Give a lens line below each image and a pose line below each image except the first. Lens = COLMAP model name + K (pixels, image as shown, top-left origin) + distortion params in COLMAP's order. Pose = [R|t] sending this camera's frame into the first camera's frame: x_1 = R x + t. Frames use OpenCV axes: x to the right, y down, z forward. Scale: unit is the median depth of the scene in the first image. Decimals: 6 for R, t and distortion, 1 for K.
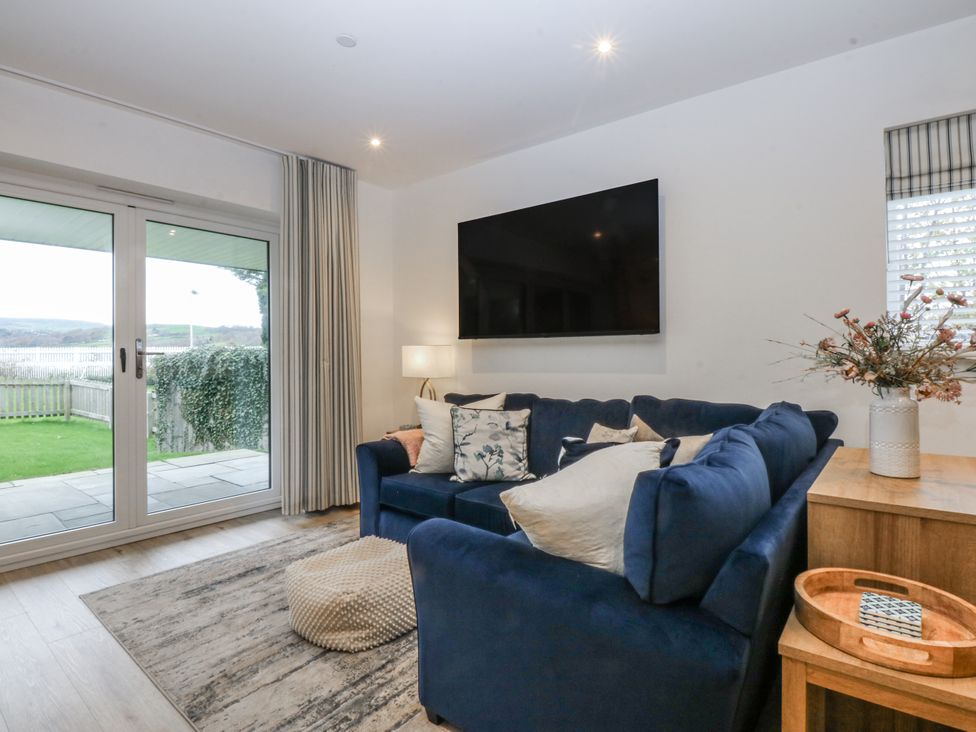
lens RADIAL K [[508.2, 0, 490.1], [0, 508.2, 355.9], [0, 0, 1]] dist [0.000120, -0.011296]
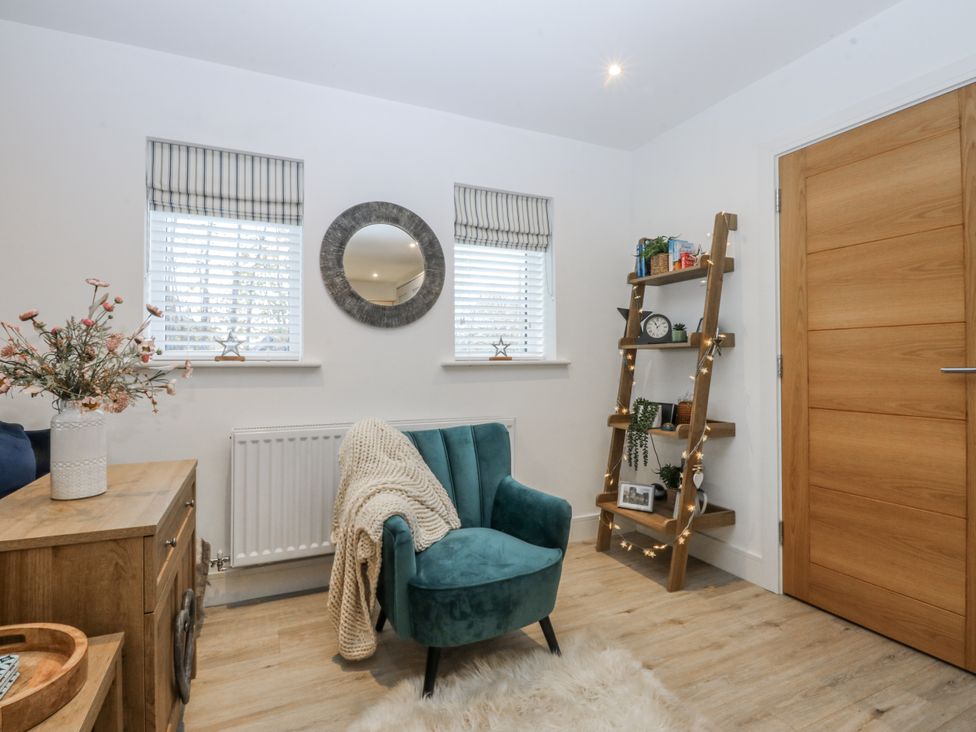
lens RADIAL K [[508.2, 0, 490.1], [0, 508.2, 355.9], [0, 0, 1]] dist [0.000120, -0.011296]
pose [[0.451545, 0.014715, 0.892127, 0.333330], [-0.001447, 0.999875, -0.015760, -0.004724], [-0.892247, 0.005826, 0.451509, -0.084257]]
